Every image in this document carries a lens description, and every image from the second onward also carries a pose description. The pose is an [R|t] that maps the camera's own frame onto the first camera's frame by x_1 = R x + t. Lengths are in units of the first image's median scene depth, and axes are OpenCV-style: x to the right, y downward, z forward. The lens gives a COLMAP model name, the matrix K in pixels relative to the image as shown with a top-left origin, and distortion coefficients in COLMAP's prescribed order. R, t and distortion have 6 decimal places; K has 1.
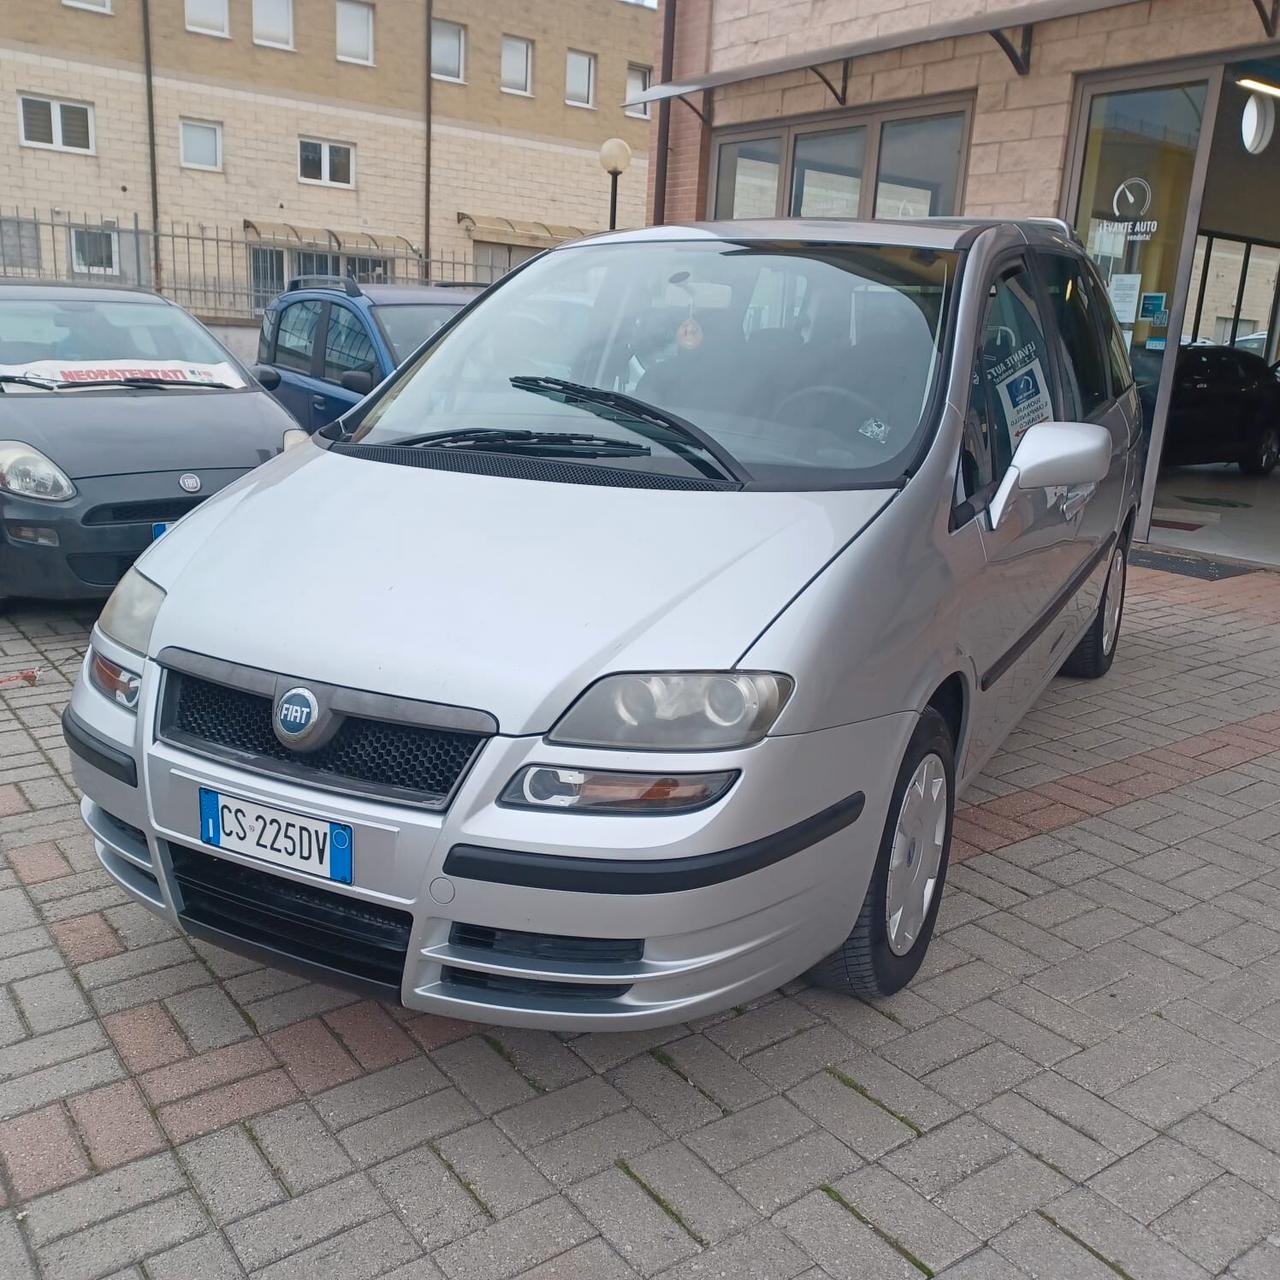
lens RADIAL K [[1236.4, 0, 636.7], [0, 1236.4, 632.7], [0, 0, 1]] dist [0.069826, -0.095270]
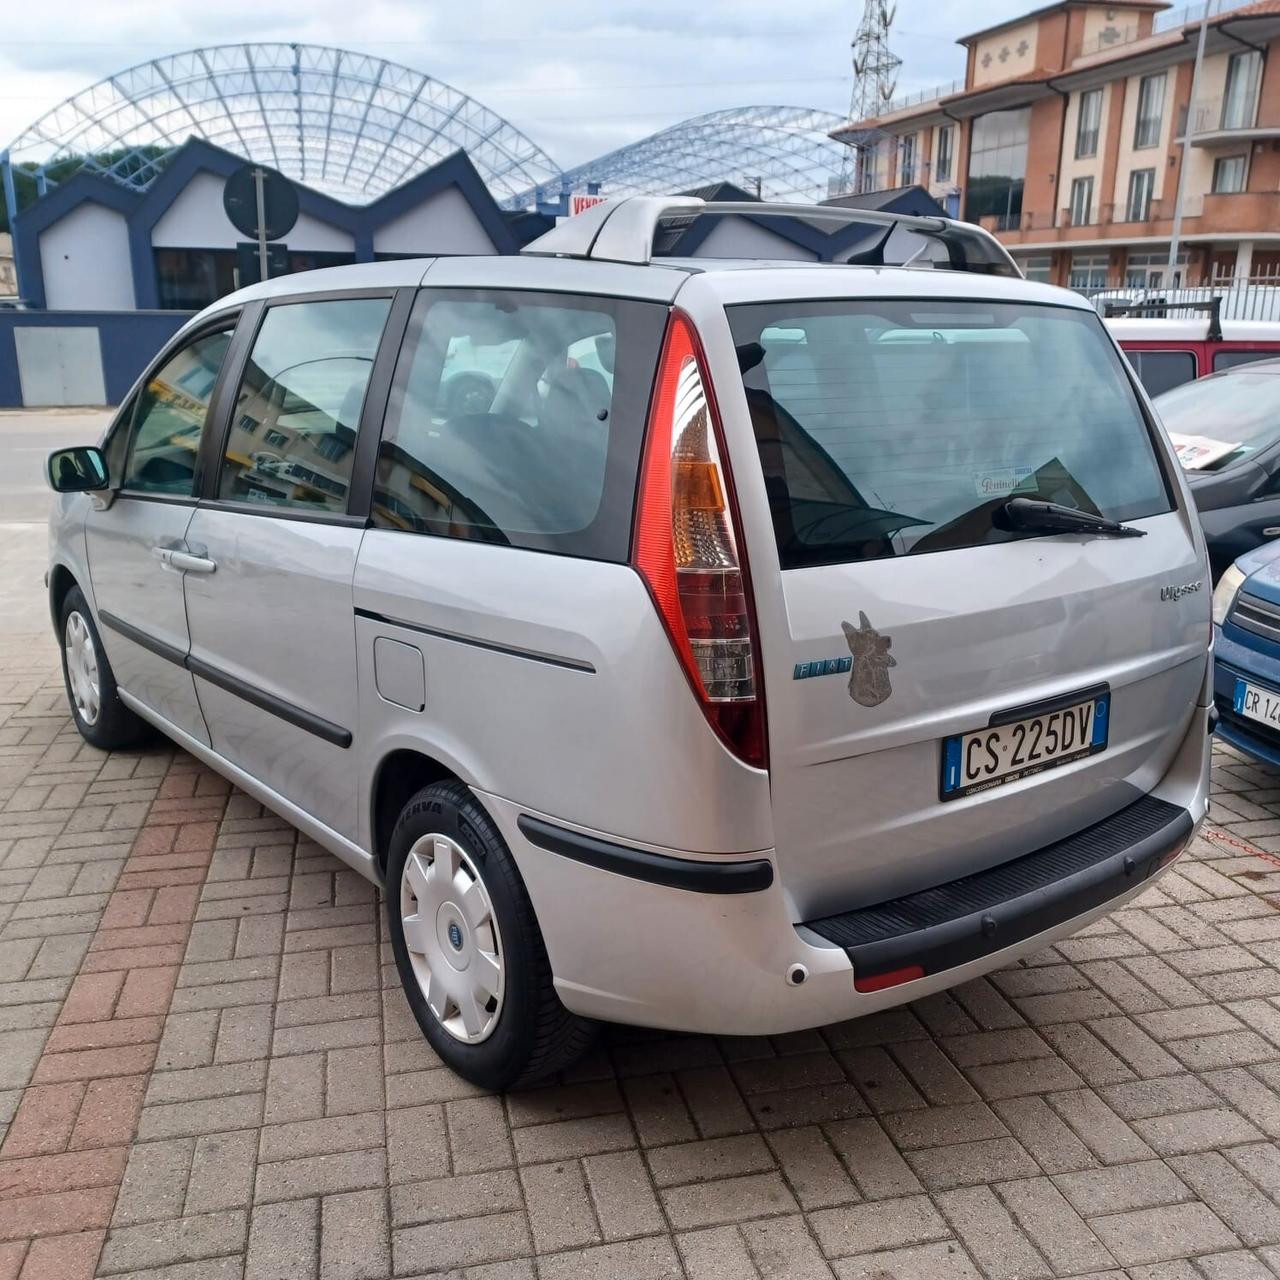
lens RADIAL K [[1249.1, 0, 658.7], [0, 1249.1, 617.4], [0, 0, 1]] dist [0.024058, 0.015619]
pose [[-0.389549, 0.172772, -0.904655, 0.505109], [-0.250801, 0.925228, 0.284697, -0.200673], [0.886200, 0.337792, -0.317090, 0.760824]]
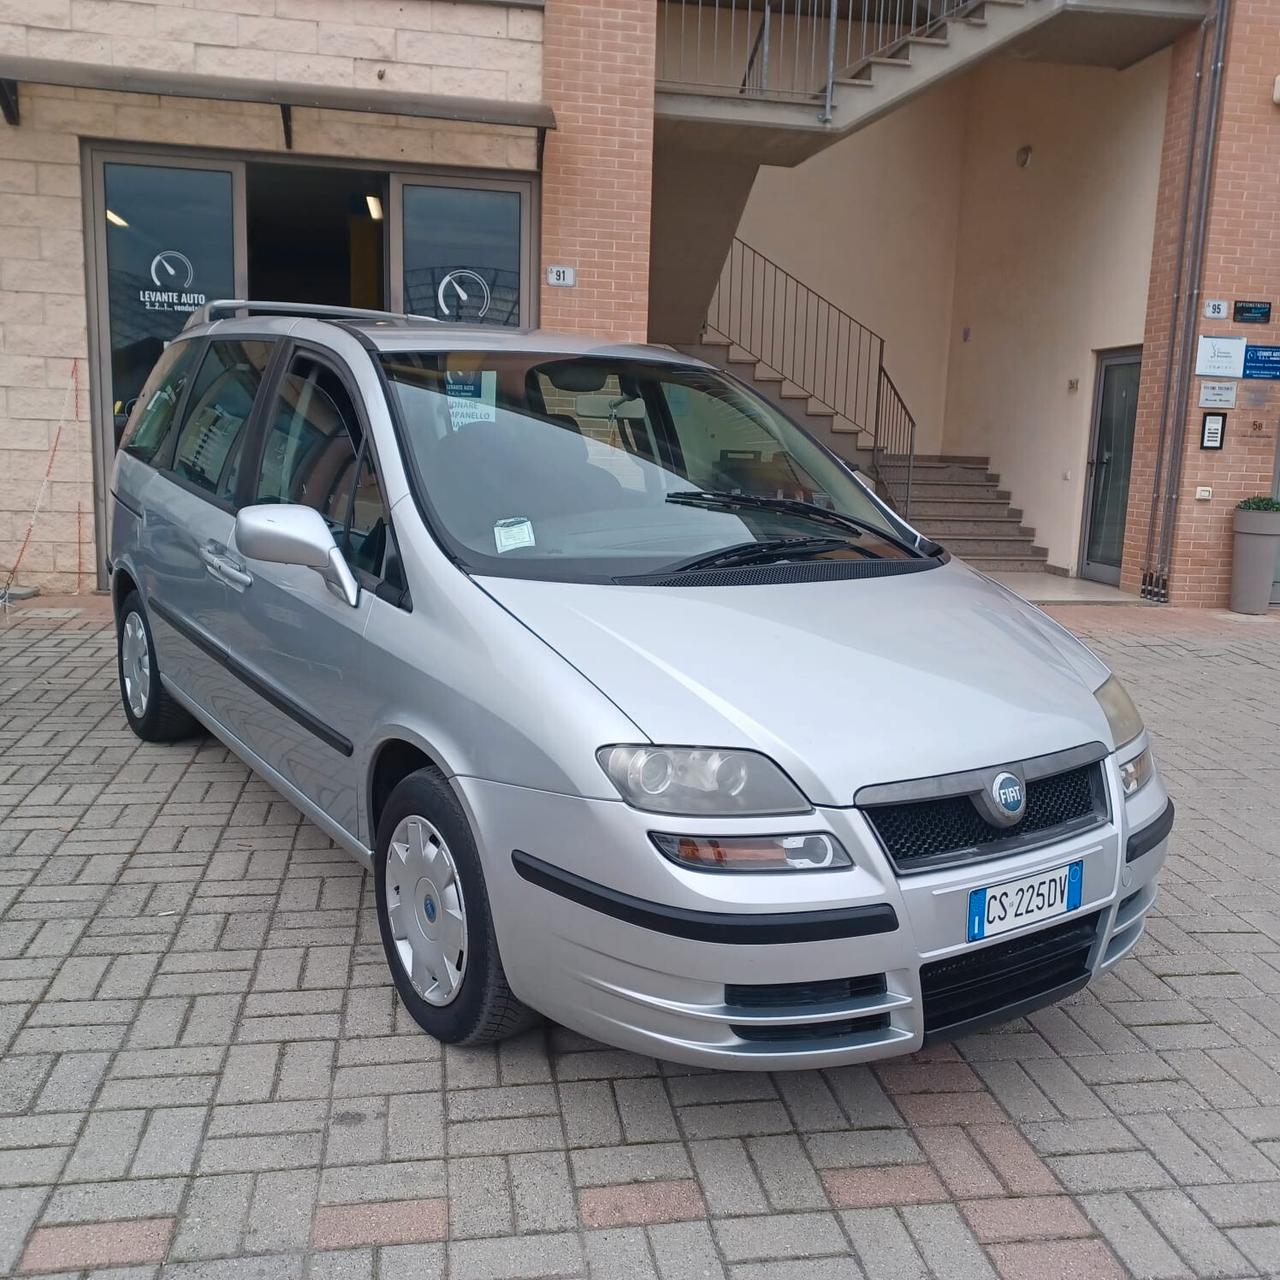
lens RADIAL K [[1226.2, 0, 651.1], [0, 1226.2, 641.5], [0, 0, 1]] dist [0.089887, -0.139150]
pose [[0.450656, -0.181802, 0.873989, -0.386674], [0.198007, 0.975012, 0.100718, -0.070609], [-0.870461, 0.127667, 0.475394, 0.198477]]
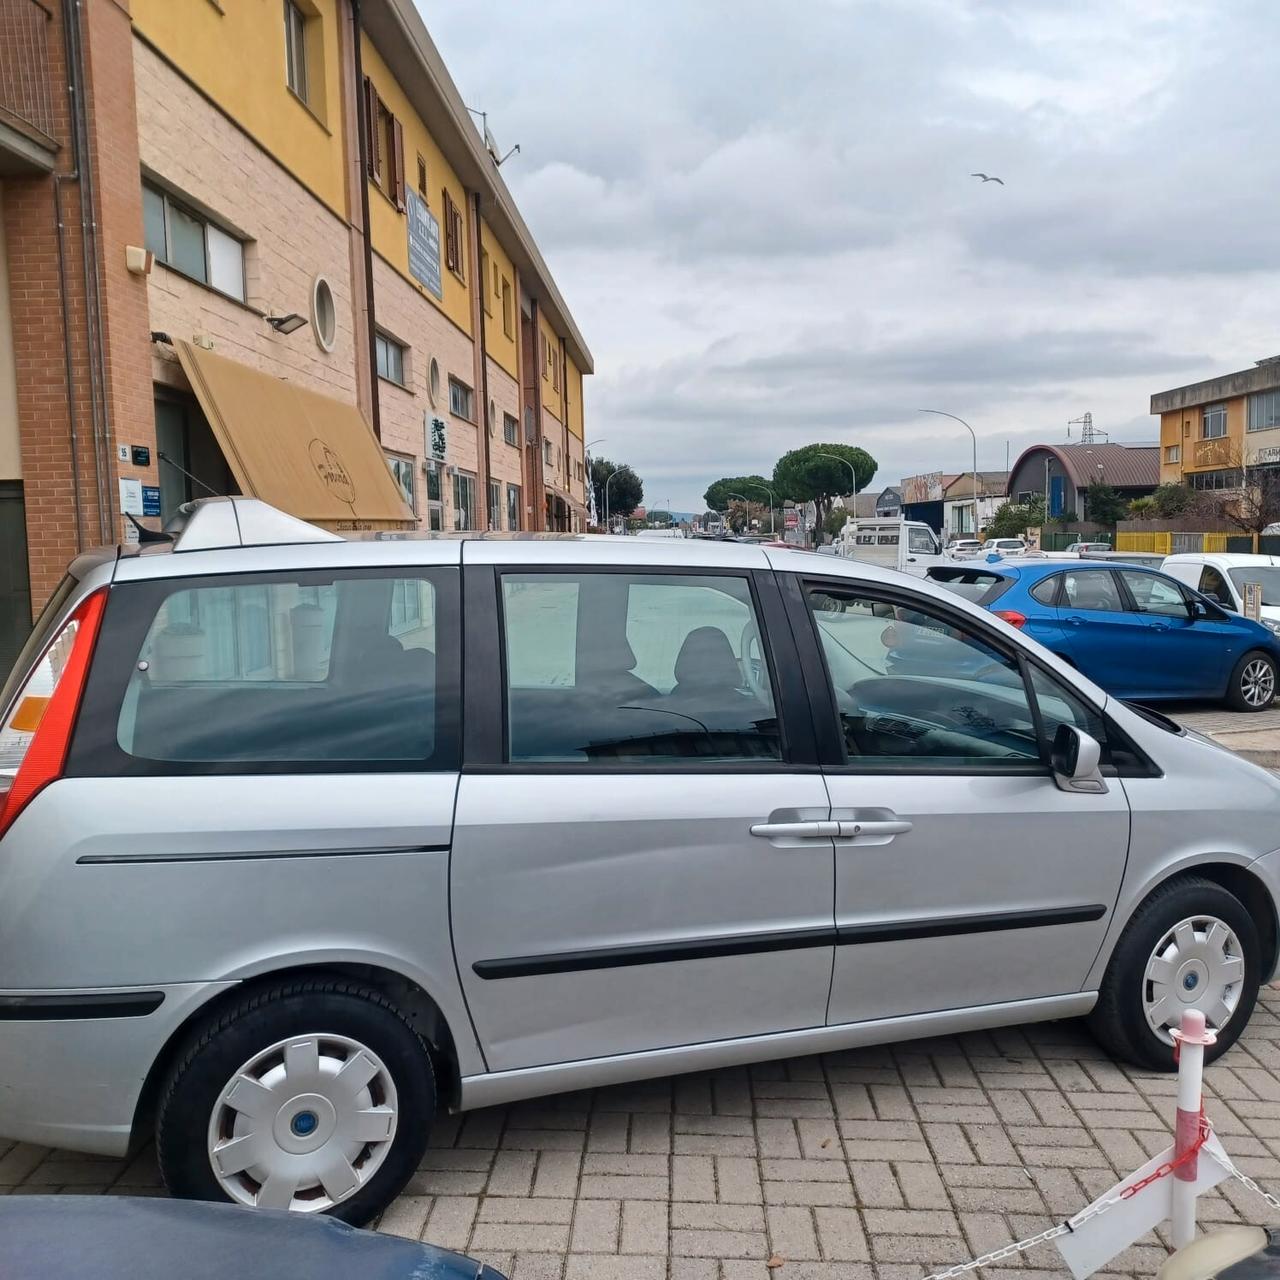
lens RADIAL K [[1236.4, 0, 636.7], [0, 1236.4, 632.7], [0, 0, 1]] dist [0.069826, -0.095270]
pose [[-0.780265, -0.087602, 0.619283, -0.242530], [0.124381, 0.948633, 0.290904, -0.281971], [-0.612956, 0.304009, -0.729289, 0.903253]]
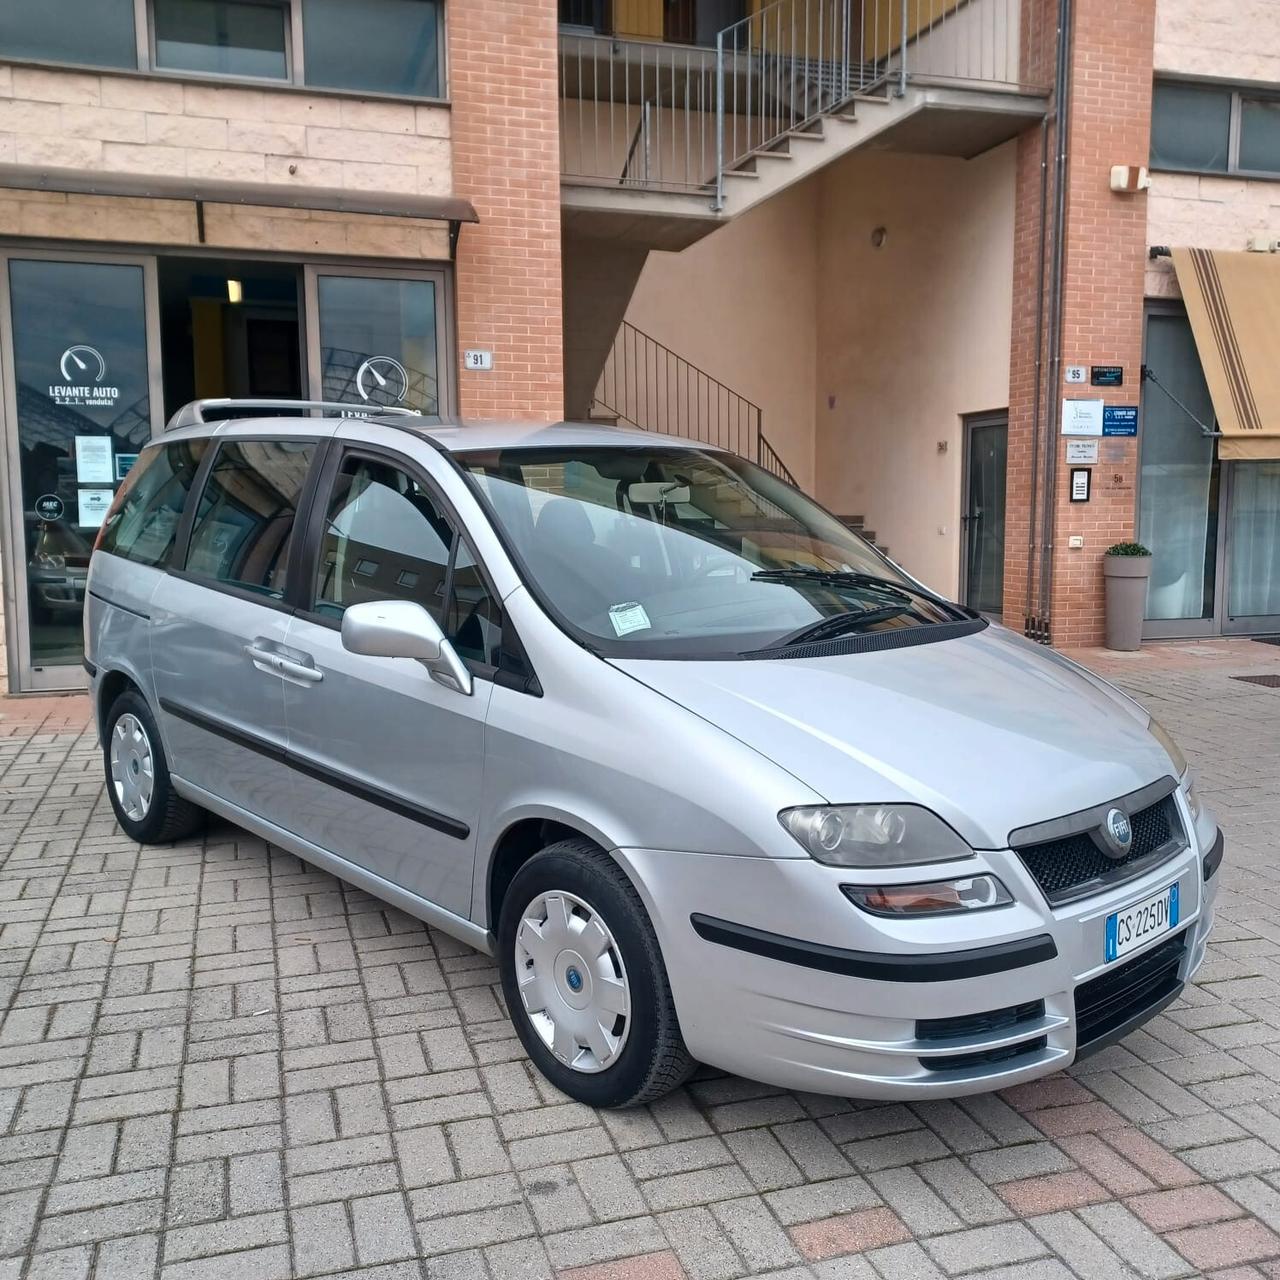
lens RADIAL K [[1229.4, 0, 647.7], [0, 1229.4, 634.9], [0, 0, 1]] dist [0.093780, -0.152834]
pose [[0.323663, -0.152841, 0.933746, -0.444643], [0.243217, 0.967145, 0.074002, -0.095238], [-0.914378, 0.203151, 0.350202, 0.261705]]
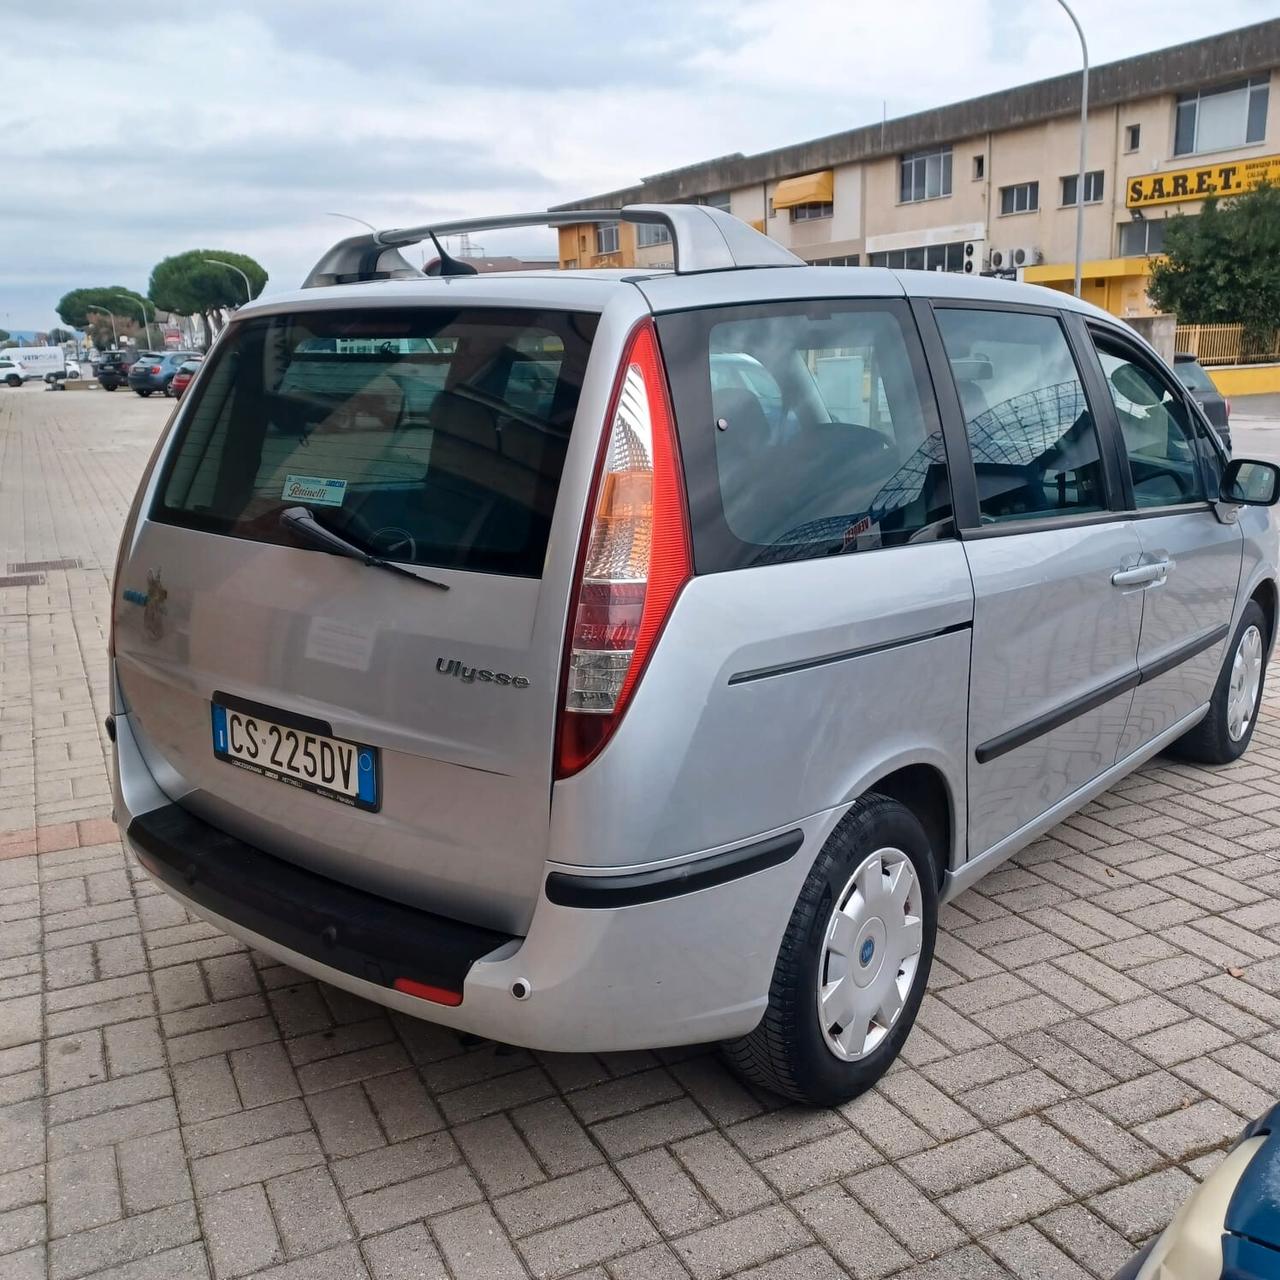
lens RADIAL K [[1237.2, 0, 653.3], [0, 1237.2, 646.7], [0, 0, 1]] dist [0.103346, -0.173256]
pose [[-0.983790, -0.062228, 0.168180, 0.058516], [0.023980, 0.883783, 0.467282, -0.269709], [-0.177713, 0.463741, -0.867965, 0.990829]]
